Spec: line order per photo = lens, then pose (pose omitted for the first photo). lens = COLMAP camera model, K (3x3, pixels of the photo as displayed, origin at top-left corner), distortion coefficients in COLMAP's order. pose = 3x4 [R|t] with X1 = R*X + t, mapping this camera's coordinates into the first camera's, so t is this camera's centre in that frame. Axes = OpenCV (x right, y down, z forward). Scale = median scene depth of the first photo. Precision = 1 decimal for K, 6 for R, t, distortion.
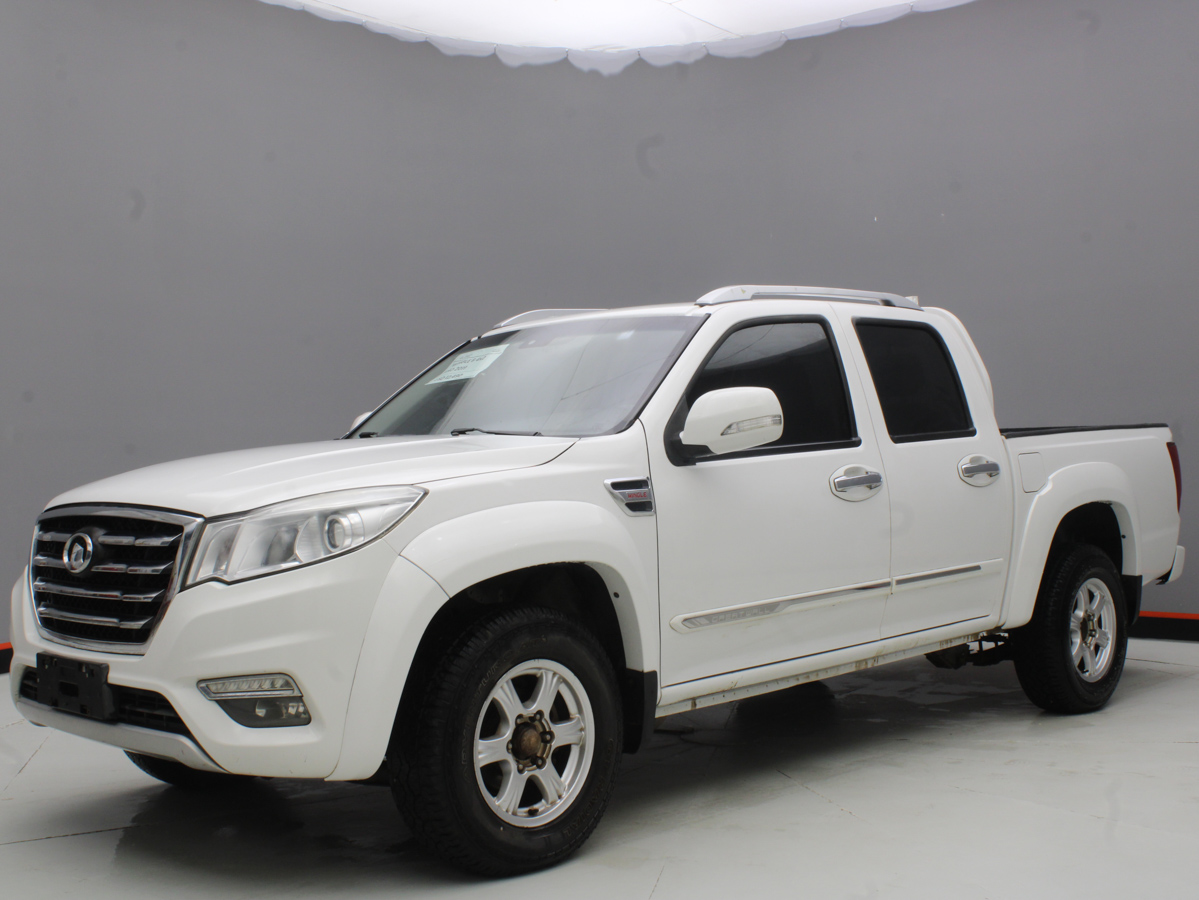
lens RADIAL K [[1483.6, 0, 599.5], [0, 1483.6, 450.0], [0, 0, 1]] dist [-0.099408, 0.061320]
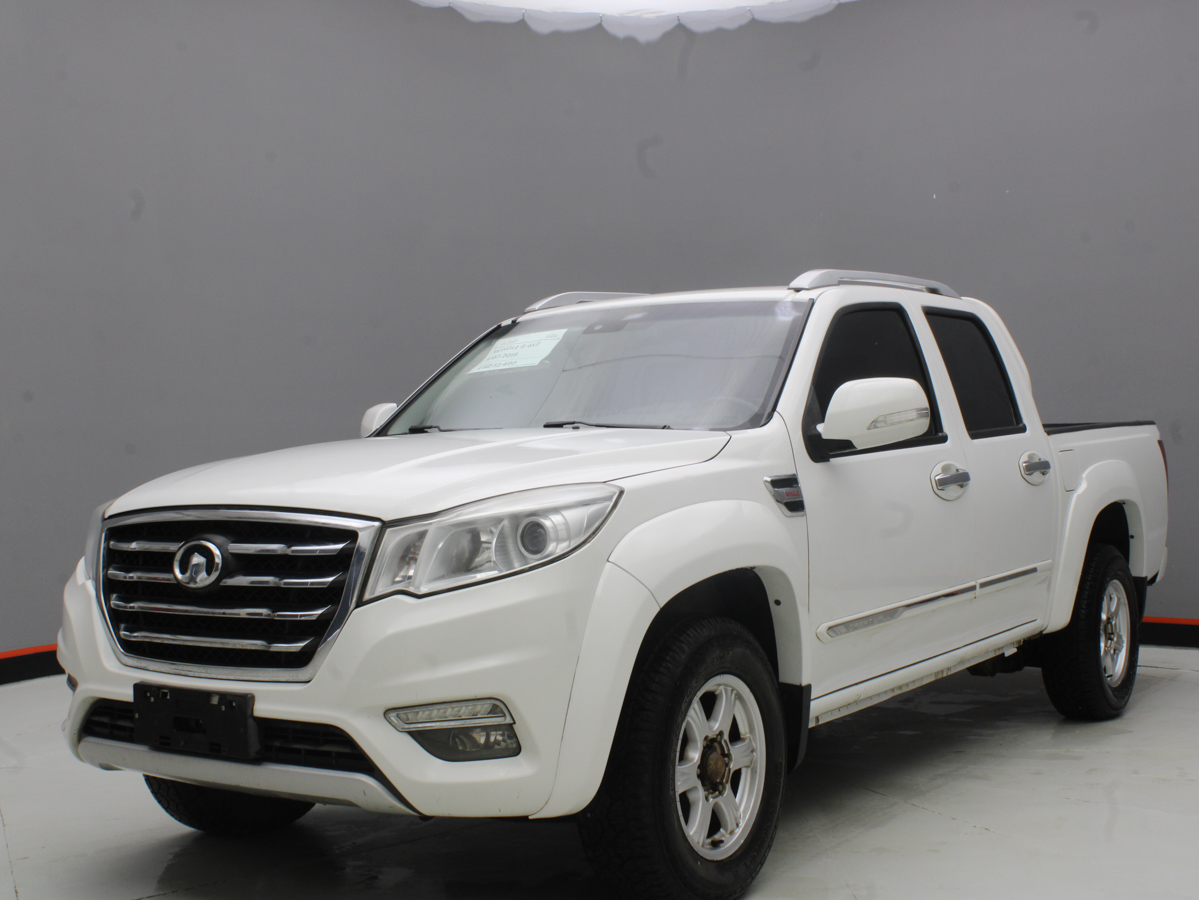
lens RADIAL K [[1591.9, 0, 599.5], [0, 1591.9, 450.0], [0, 0, 1]] dist [-0.068633, -0.036278]
pose [[0.984359, 0.000192, 0.176176, -0.280518], [0.000014, 0.999999, -0.001169, 0.004663], [-0.176176, 0.001153, 0.984358, 0.051899]]
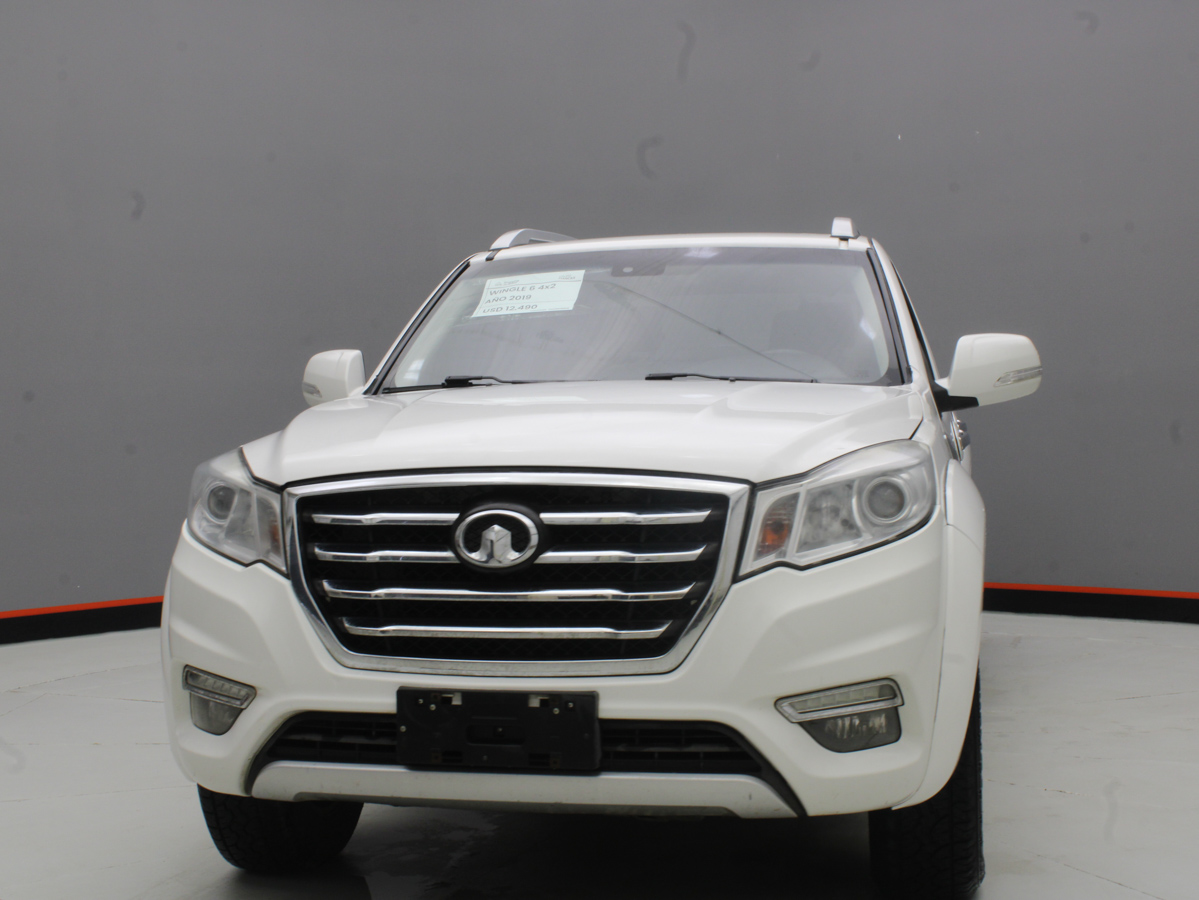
lens RADIAL K [[1670.7, 0, 599.5], [0, 1670.7, 450.0], [0, 0, 1]] dist [-0.018911, -0.017536]
pose [[0.840371, -0.006439, 0.541973, -0.727322], [-0.005576, 0.999774, 0.020524, 0.010712], [-0.541983, -0.020270, 0.840145, 0.296483]]
